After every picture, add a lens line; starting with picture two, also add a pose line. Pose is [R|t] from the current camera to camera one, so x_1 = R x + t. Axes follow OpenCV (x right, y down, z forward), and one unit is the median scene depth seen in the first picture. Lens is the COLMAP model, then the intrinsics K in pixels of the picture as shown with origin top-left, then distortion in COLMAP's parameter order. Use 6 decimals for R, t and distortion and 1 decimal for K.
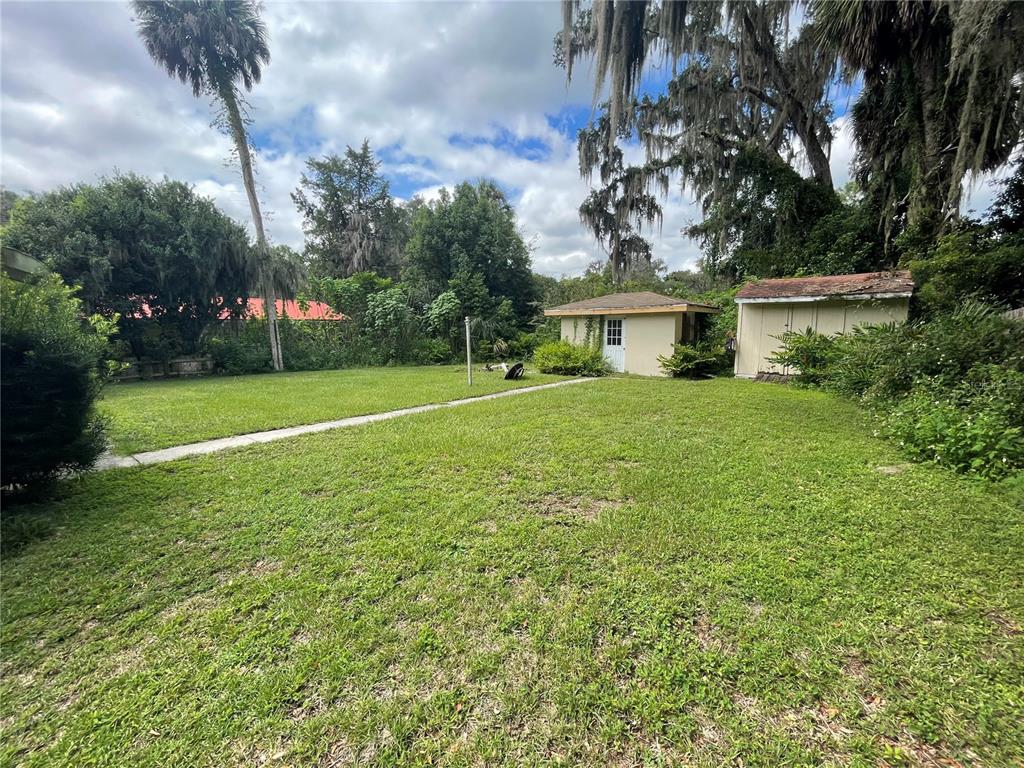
lens RADIAL K [[420.8, 0, 512.0], [0, 420.8, 384.0], [0, 0, 1]] dist [-0.000052, 0.000656]
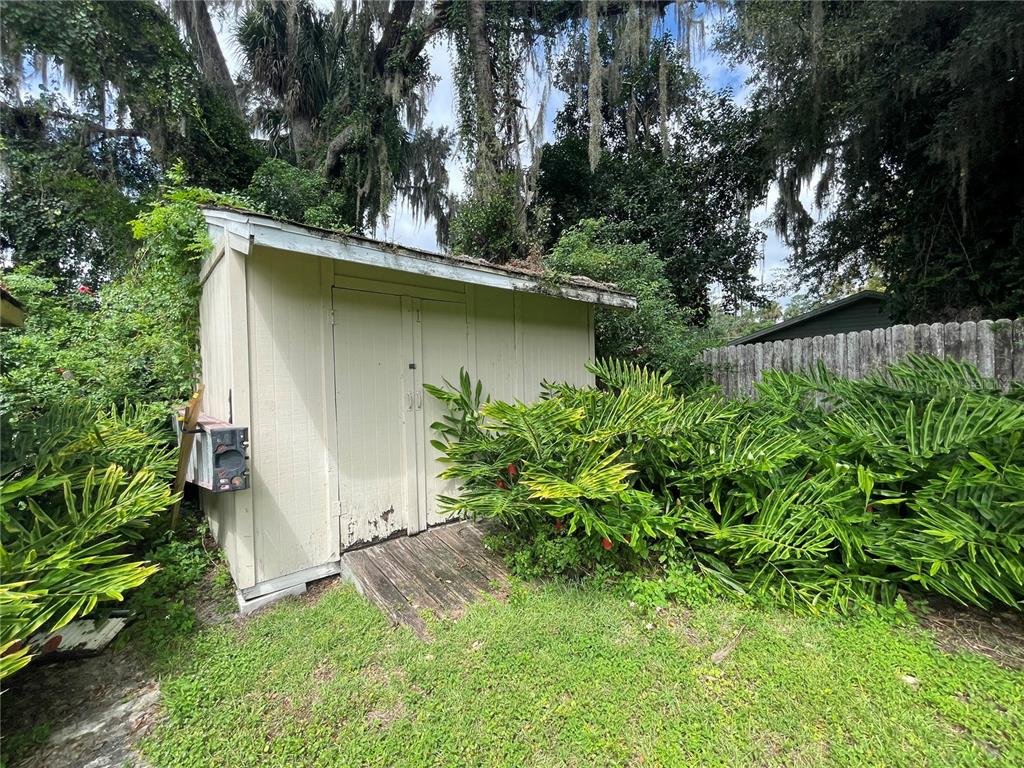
lens RADIAL K [[420.8, 0, 512.0], [0, 420.8, 384.0], [0, 0, 1]] dist [-0.000052, 0.000656]
pose [[0.144124, -0.018350, 0.989389, 0.279008], [0.150138, 0.988659, -0.003534, -0.088840], [-0.978104, 0.149055, 0.145245, 0.690654]]
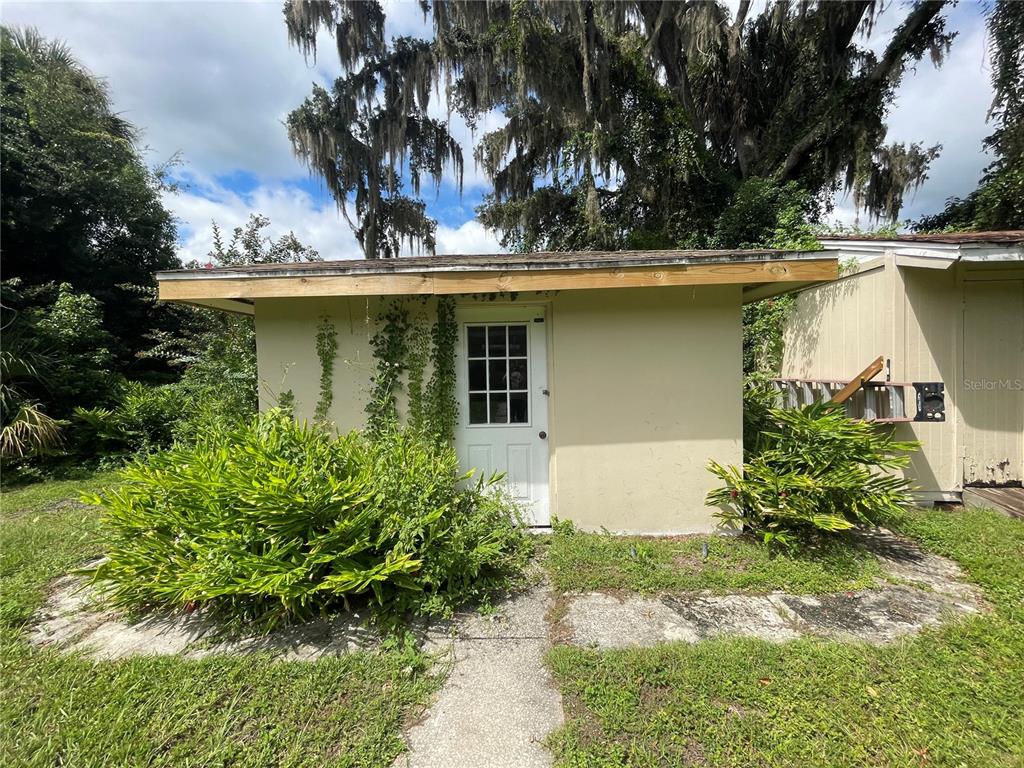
lens RADIAL K [[420.8, 0, 512.0], [0, 420.8, 384.0], [0, 0, 1]] dist [-0.000052, 0.000656]
pose [[0.790583, -0.033274, 0.611450, 0.089249], [0.098634, 0.992404, -0.073525, -0.093371], [-0.604359, 0.118438, 0.787859, 0.766071]]
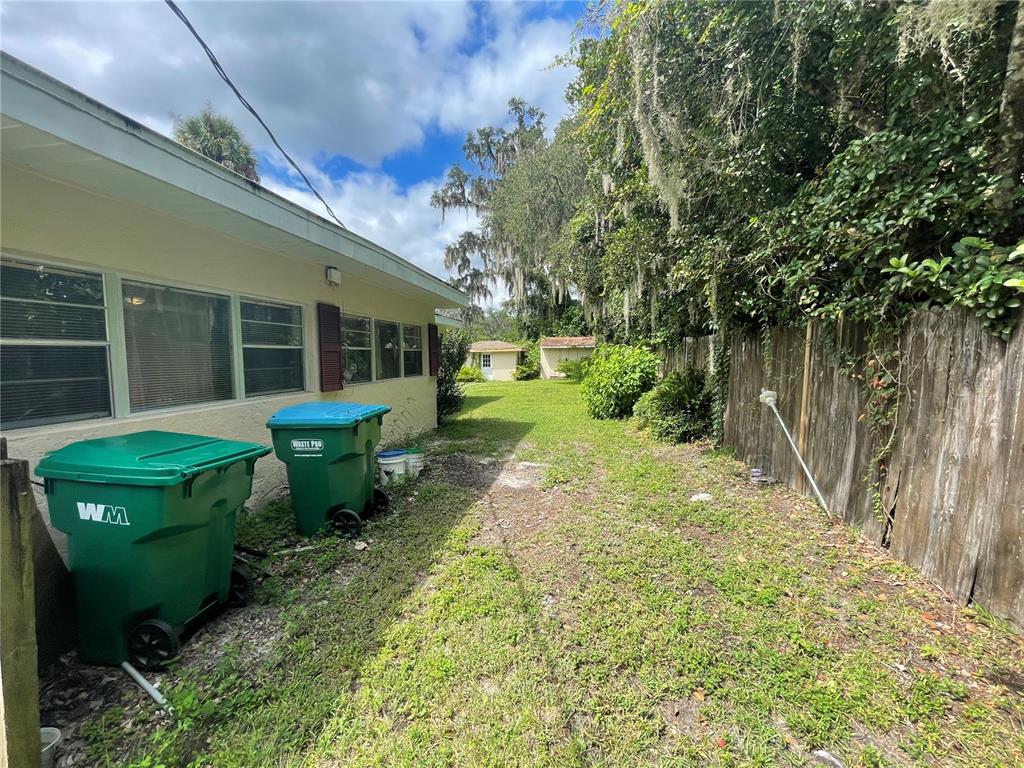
lens RADIAL K [[420.8, 0, 512.0], [0, 420.8, 384.0], [0, 0, 1]] dist [-0.000052, 0.000656]
pose [[0.875986, -0.028167, 0.481514, -0.601019], [0.065896, 0.995922, -0.061622, 0.115752], [-0.477814, 0.085709, 0.874270, -0.779625]]
